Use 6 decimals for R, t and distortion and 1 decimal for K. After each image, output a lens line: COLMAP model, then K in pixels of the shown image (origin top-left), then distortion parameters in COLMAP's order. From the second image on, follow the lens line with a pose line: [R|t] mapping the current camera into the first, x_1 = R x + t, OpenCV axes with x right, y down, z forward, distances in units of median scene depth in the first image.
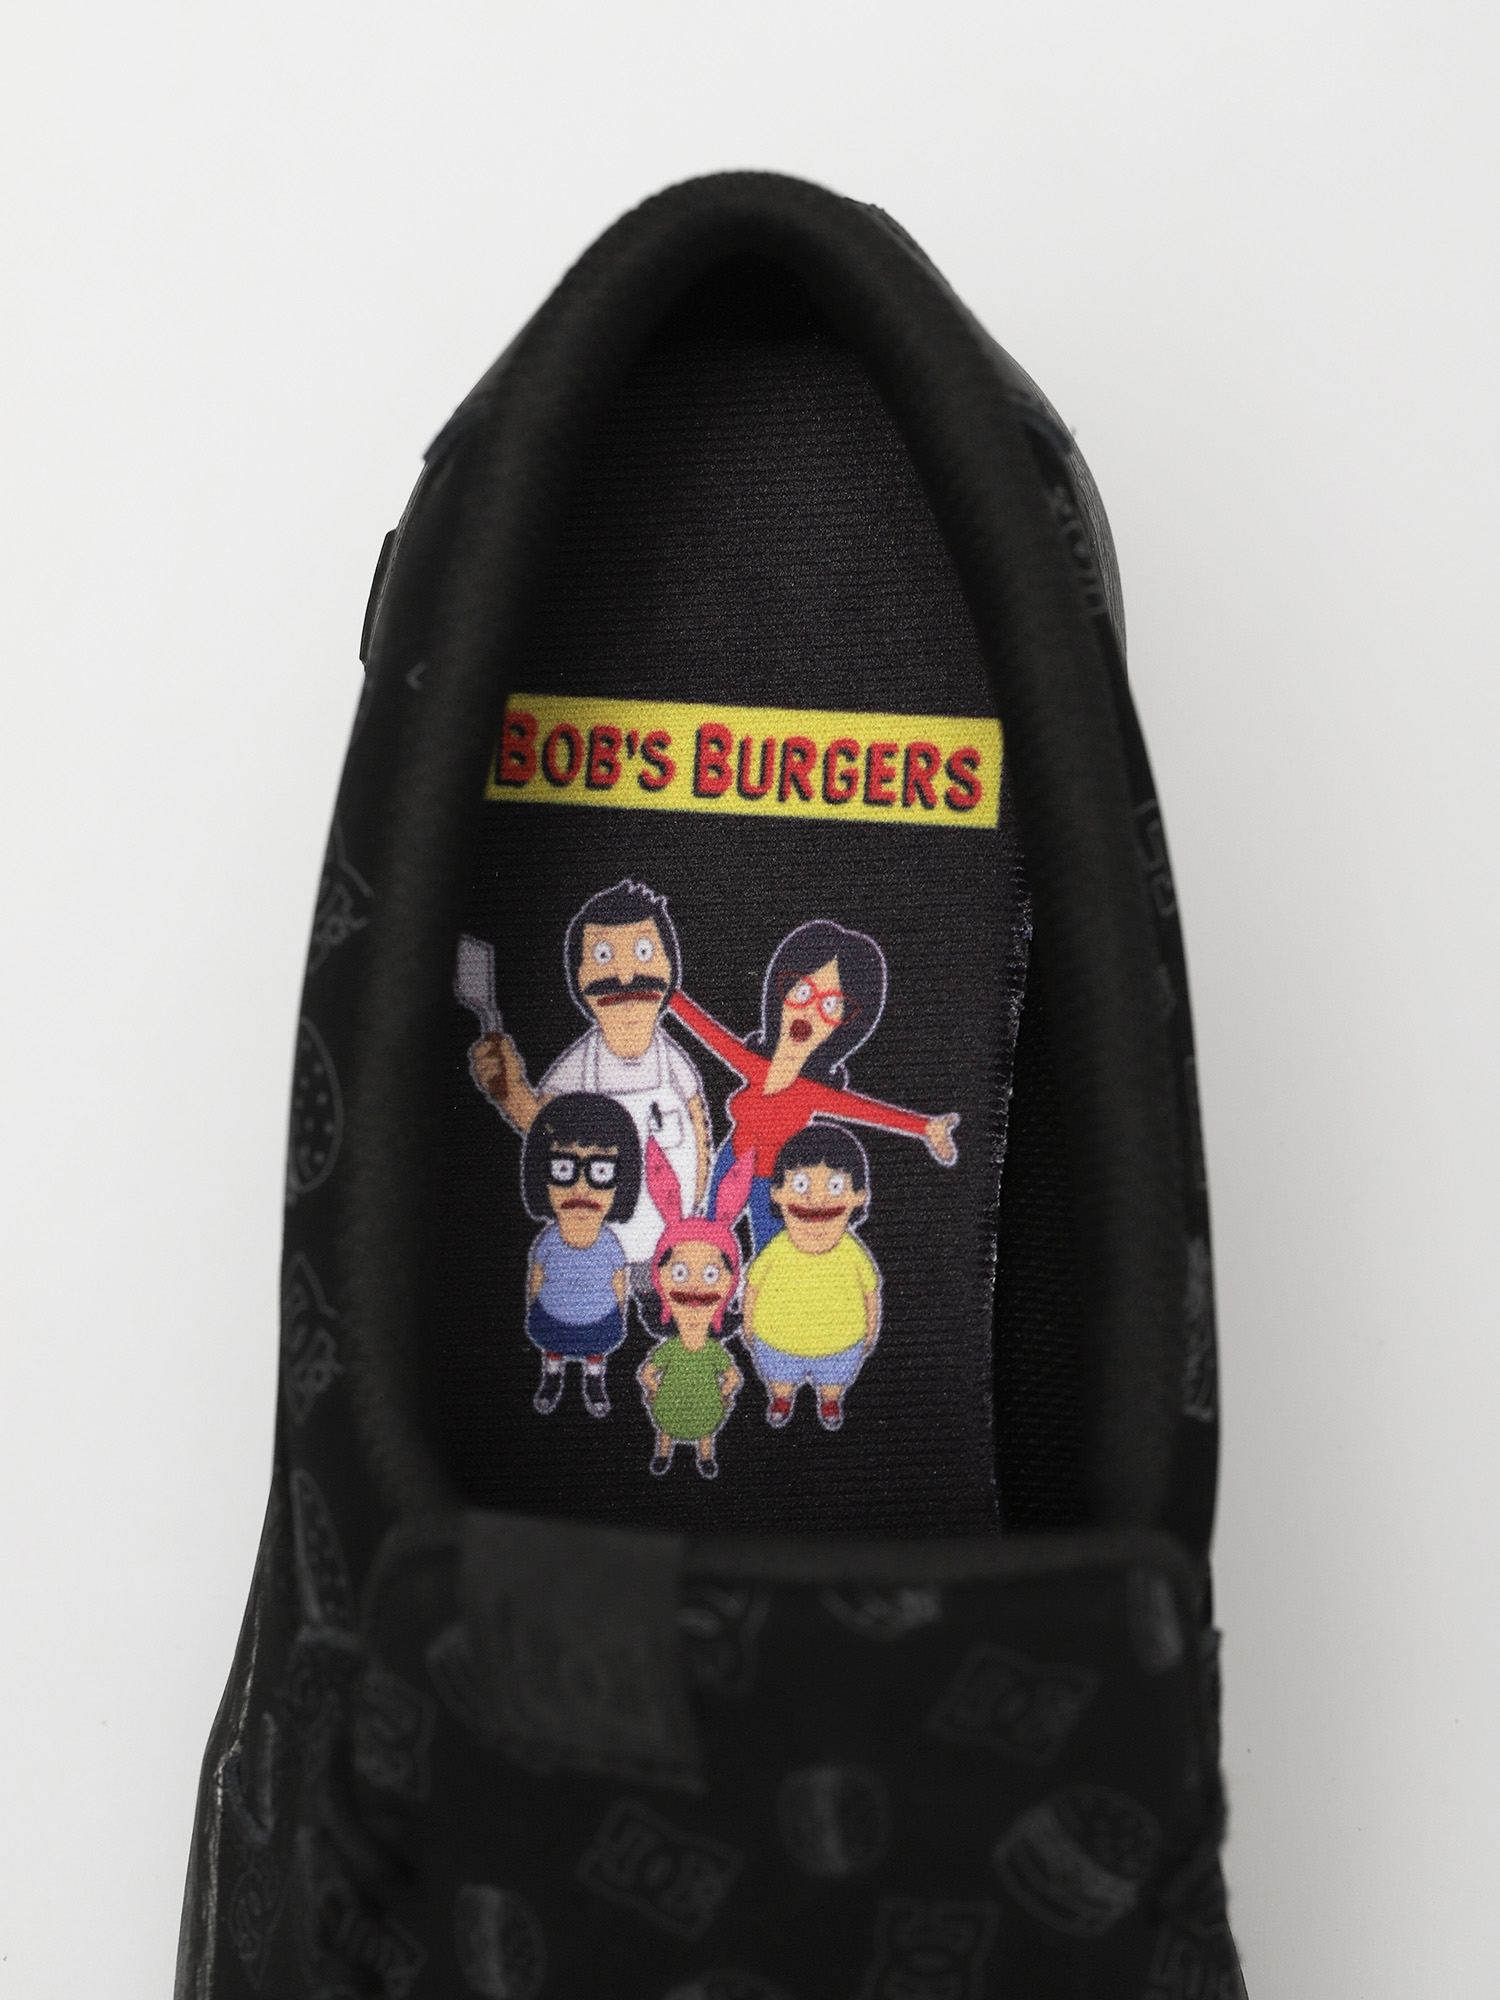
lens RADIAL K [[7460.3, 0, 749.6], [0, 7460.3, 996.5], [0, 0, 1]] dist [0.180274, 0.000000]
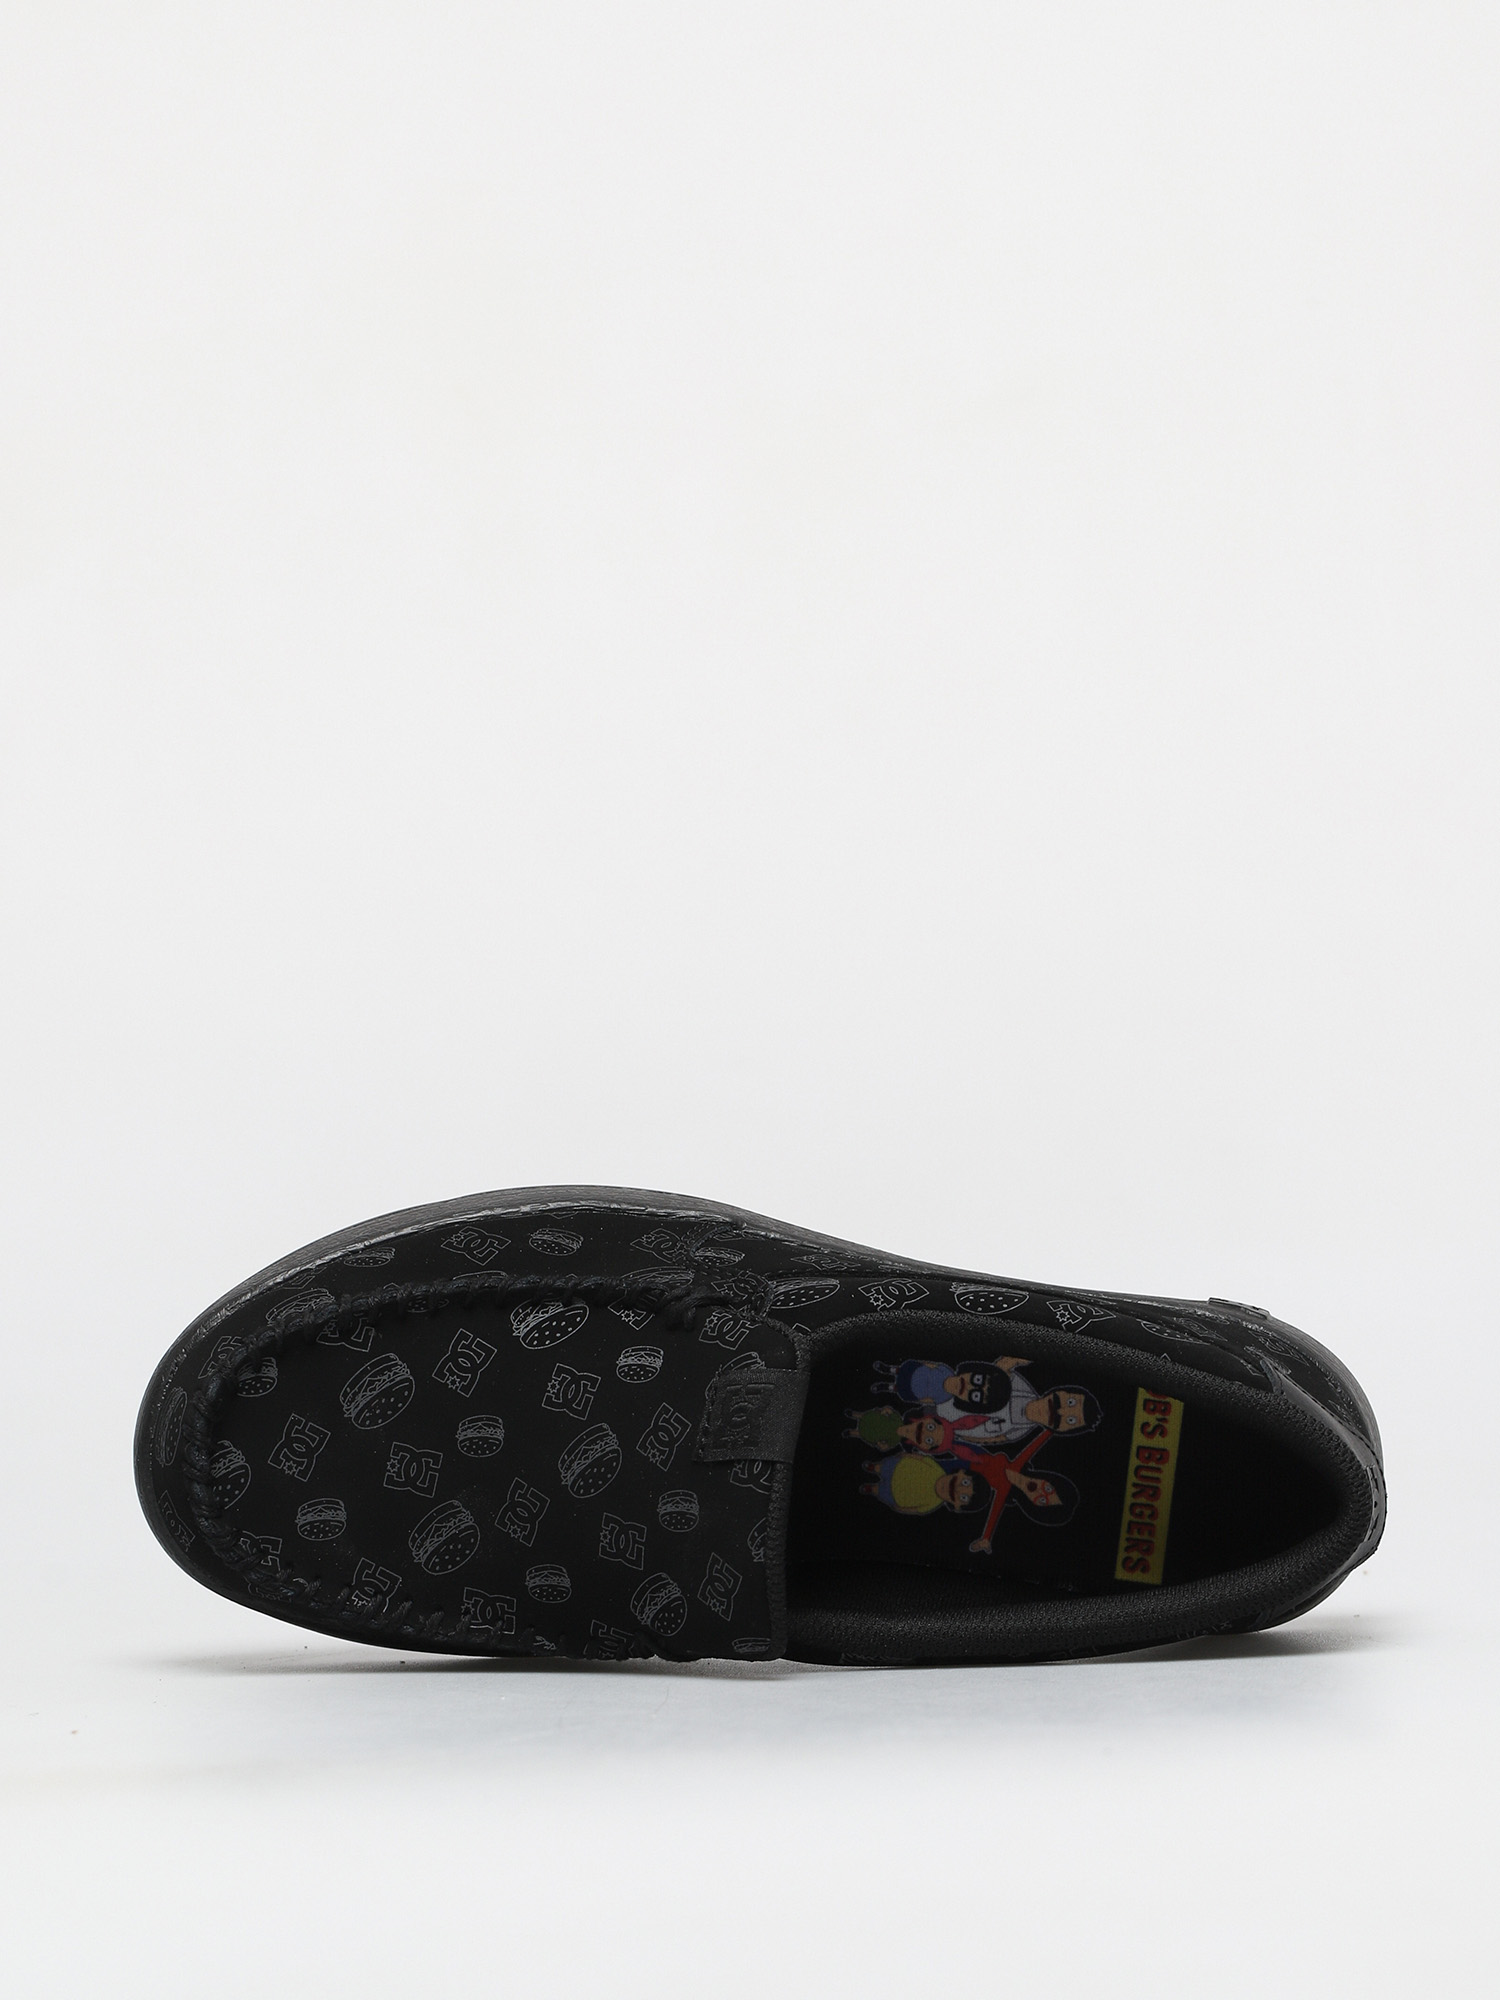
lens RADIAL K [[7460.3, 0, 746.9], [0, 7460.3, 997.9], [0, 0, 1]] dist [0.180274, 0.000000]
pose [[-0.053514, 0.997539, 0.045298, -0.243203], [-0.987765, -0.059535, 0.144142, -0.231589], [0.146484, -0.037030, 0.988520, -1.284682]]
